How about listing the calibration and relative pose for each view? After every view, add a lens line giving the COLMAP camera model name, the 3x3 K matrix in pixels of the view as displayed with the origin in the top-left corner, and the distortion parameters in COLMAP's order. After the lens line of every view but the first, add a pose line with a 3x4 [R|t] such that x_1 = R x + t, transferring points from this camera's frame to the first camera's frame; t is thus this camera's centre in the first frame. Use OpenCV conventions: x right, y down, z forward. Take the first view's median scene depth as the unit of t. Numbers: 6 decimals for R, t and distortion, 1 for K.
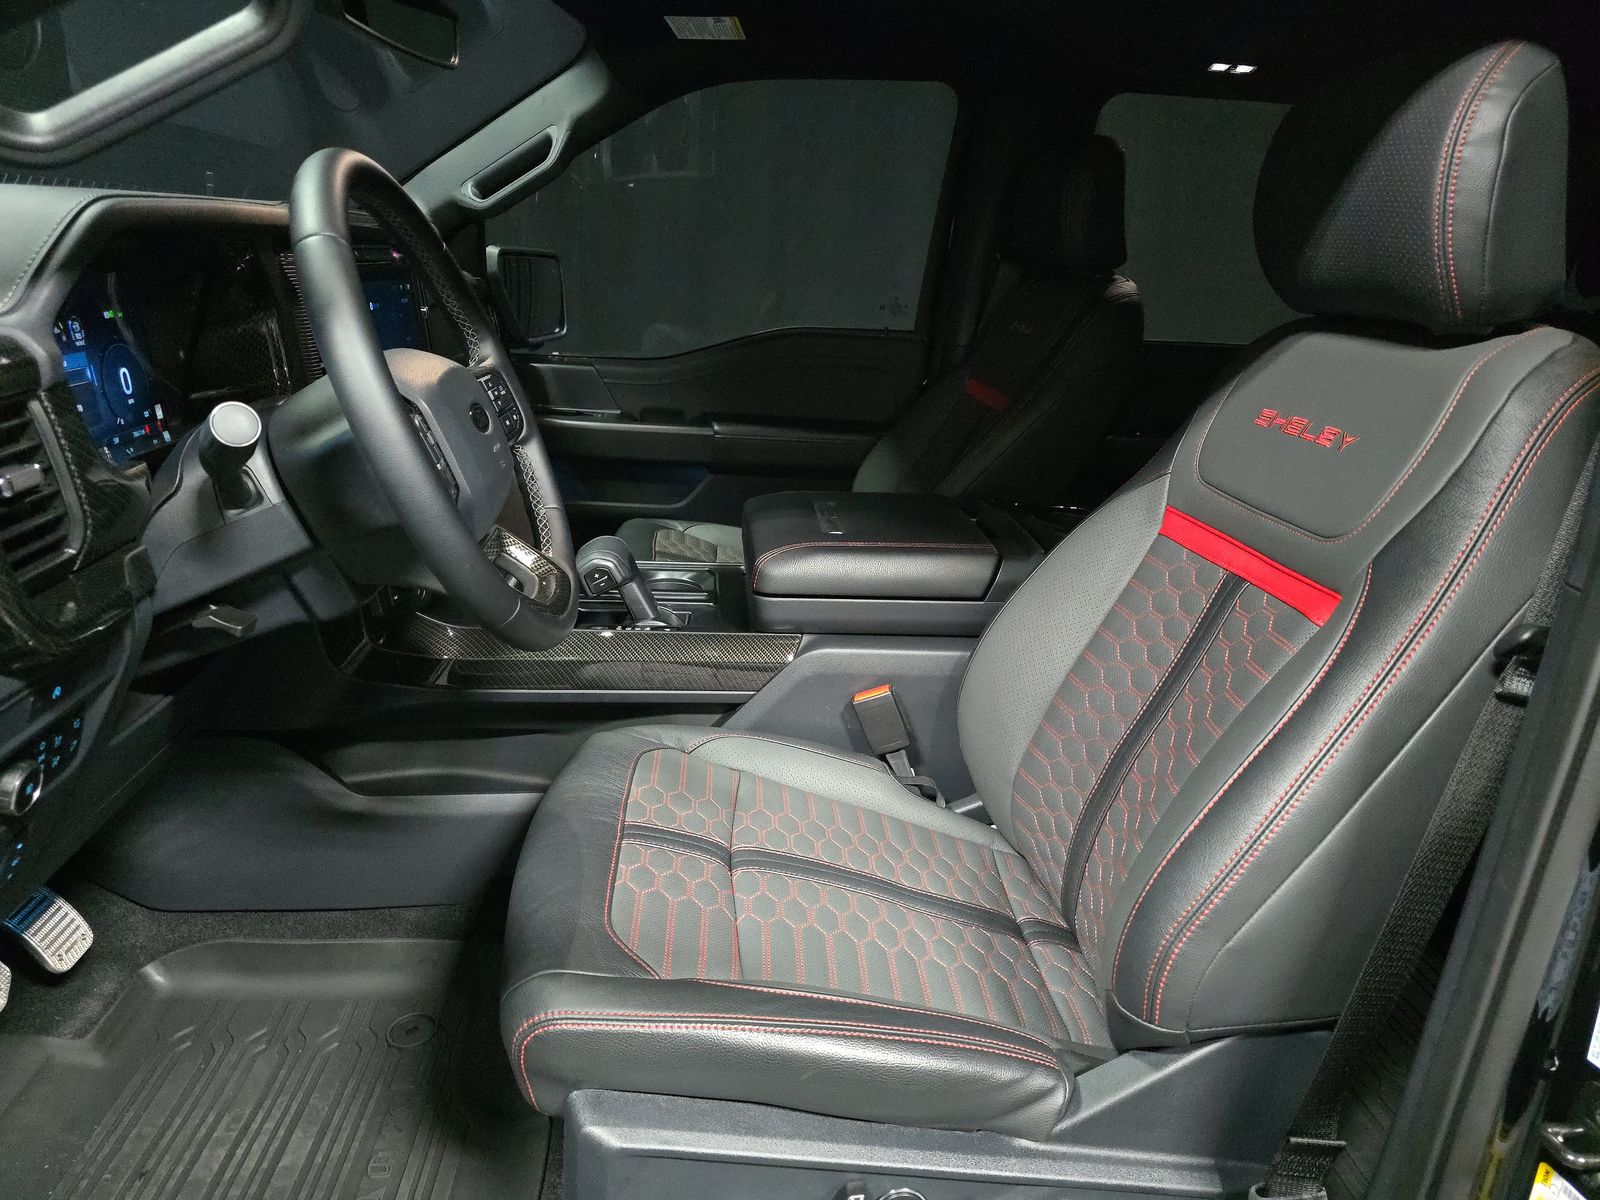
lens RADIAL K [[1095.2, 0, 797.4], [0, 1095.2, 599.7], [0, 0, 1]] dist [0.064229, -0.076268]
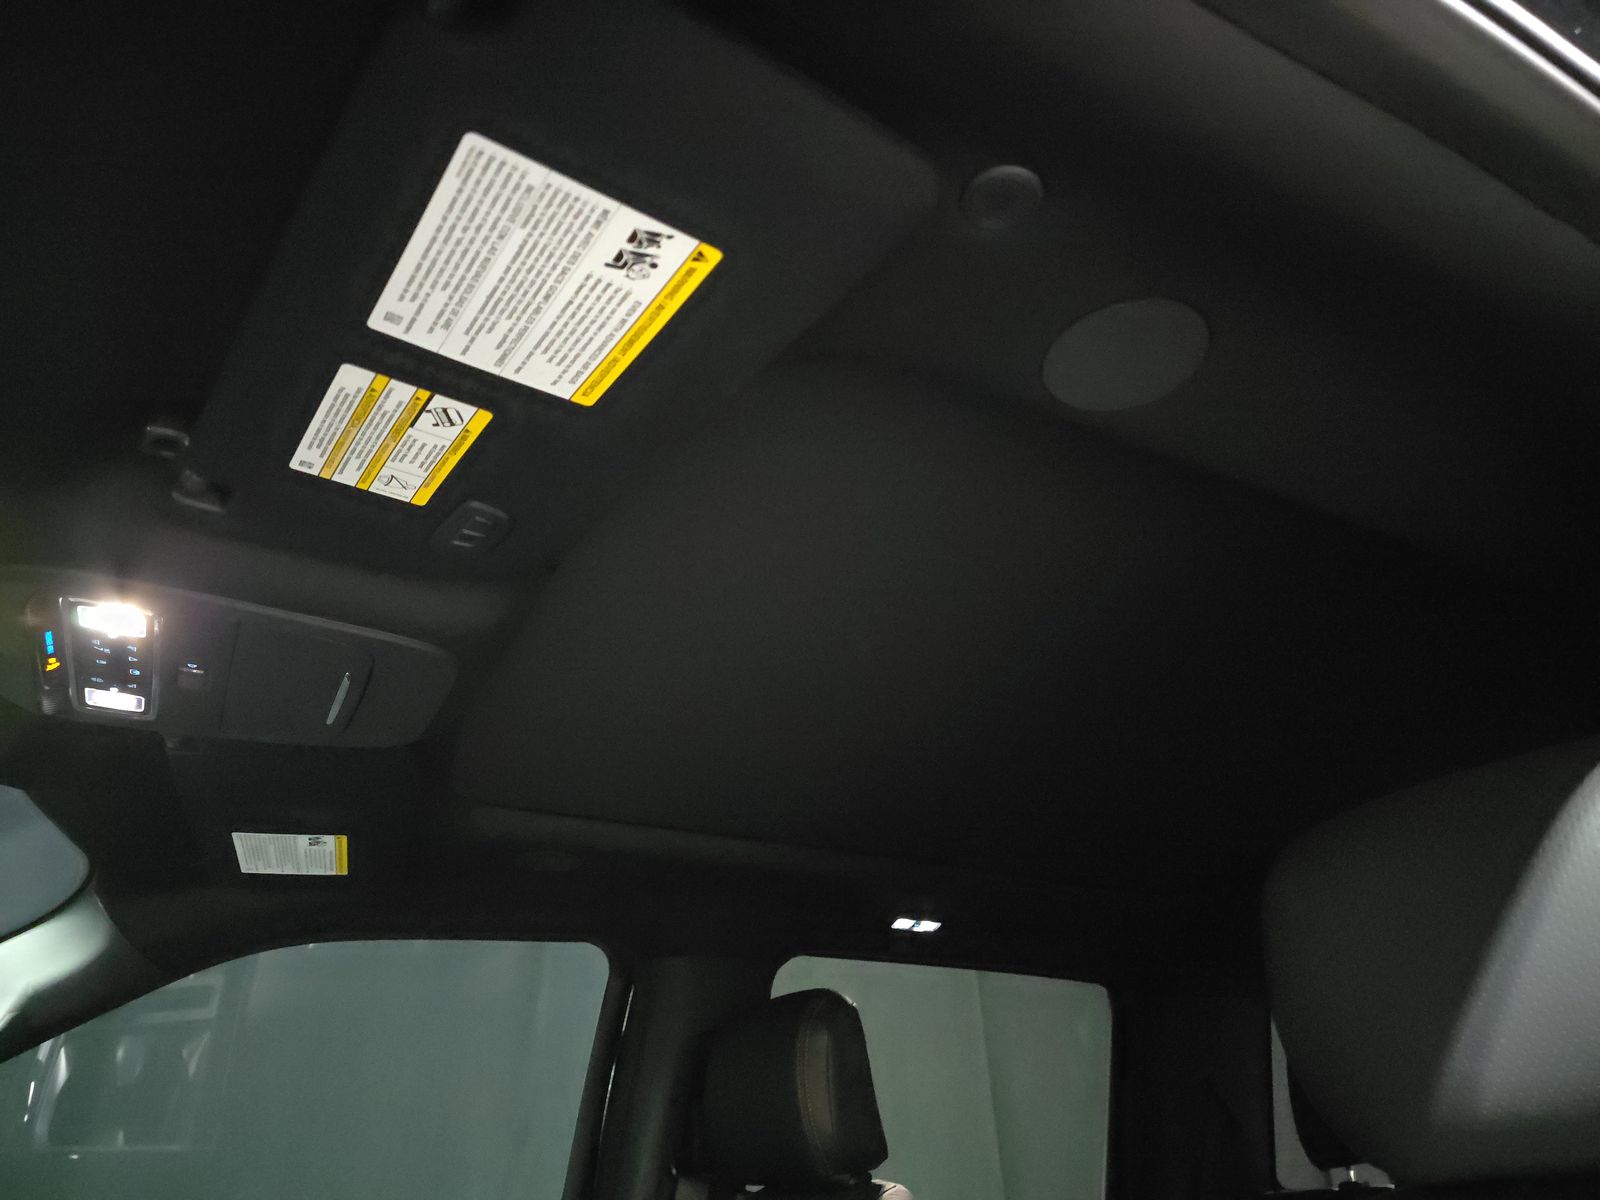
lens RADIAL K [[1095.2, 0, 797.4], [0, 1095.2, 599.7], [0, 0, 1]] dist [0.064229, -0.076268]
pose [[0.922901, 0.108893, 0.369319, -0.055215], [0.190729, 0.703939, -0.684173, -0.072093], [-0.334480, 0.701864, 0.628896, 0.286573]]
